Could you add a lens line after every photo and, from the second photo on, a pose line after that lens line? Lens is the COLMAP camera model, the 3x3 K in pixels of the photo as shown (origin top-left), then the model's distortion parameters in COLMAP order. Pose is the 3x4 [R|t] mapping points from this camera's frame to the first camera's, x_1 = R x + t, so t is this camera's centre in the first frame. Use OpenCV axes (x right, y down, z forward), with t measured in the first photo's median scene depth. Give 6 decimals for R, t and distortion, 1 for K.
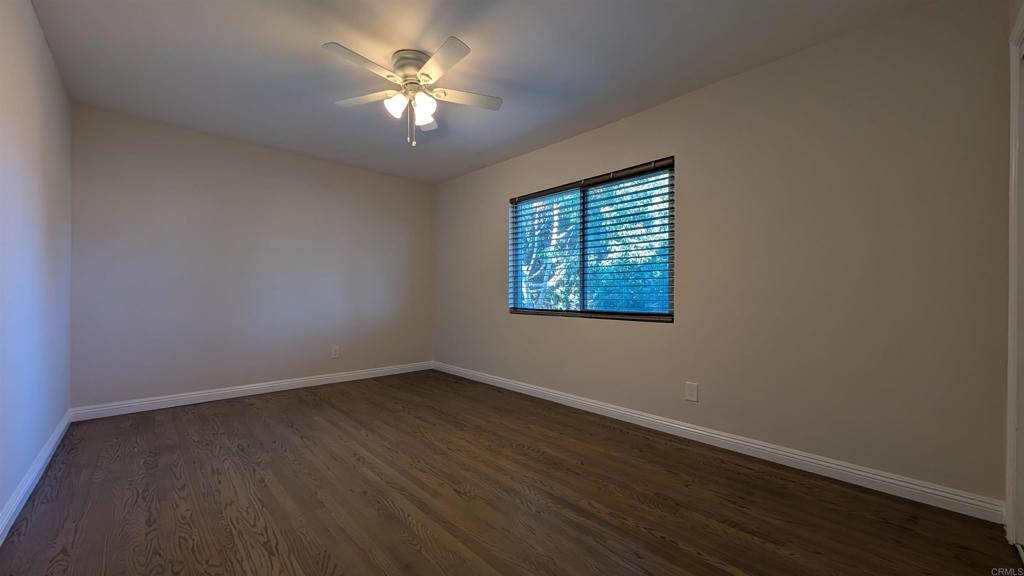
lens RADIAL K [[384.8, 0, 513.9], [0, 384.8, 288.1], [0, 0, 1]] dist [-0.002637, -0.000268]
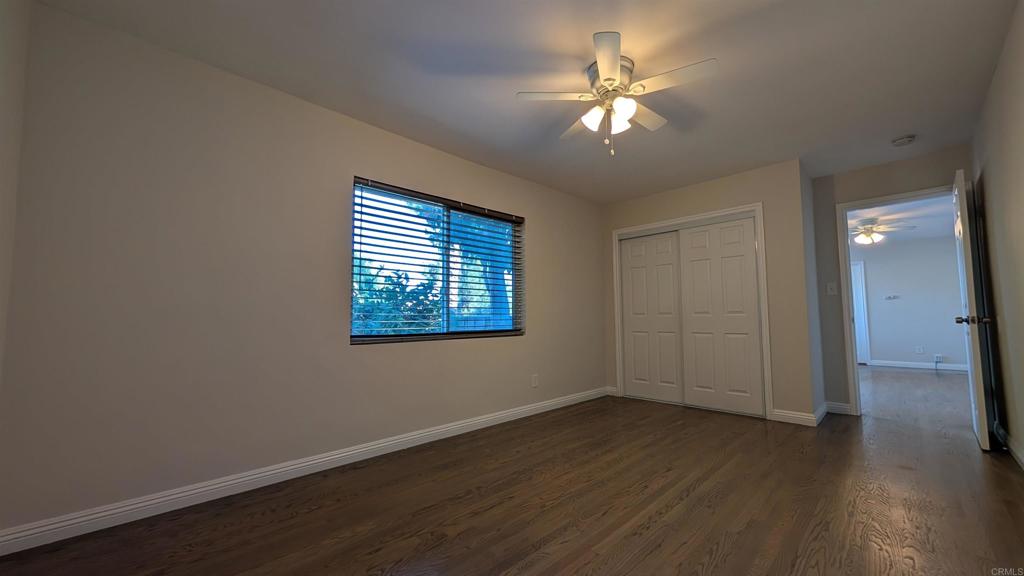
lens RADIAL K [[384.8, 0, 513.5], [0, 384.8, 288.5], [0, 0, 1]] dist [-0.002637, -0.000268]
pose [[-0.010777, 0.073893, 0.997208, -1.127057], [0.000471, 0.997266, -0.073892, 0.028244], [-0.999942, -0.000327, -0.010782, 1.200847]]
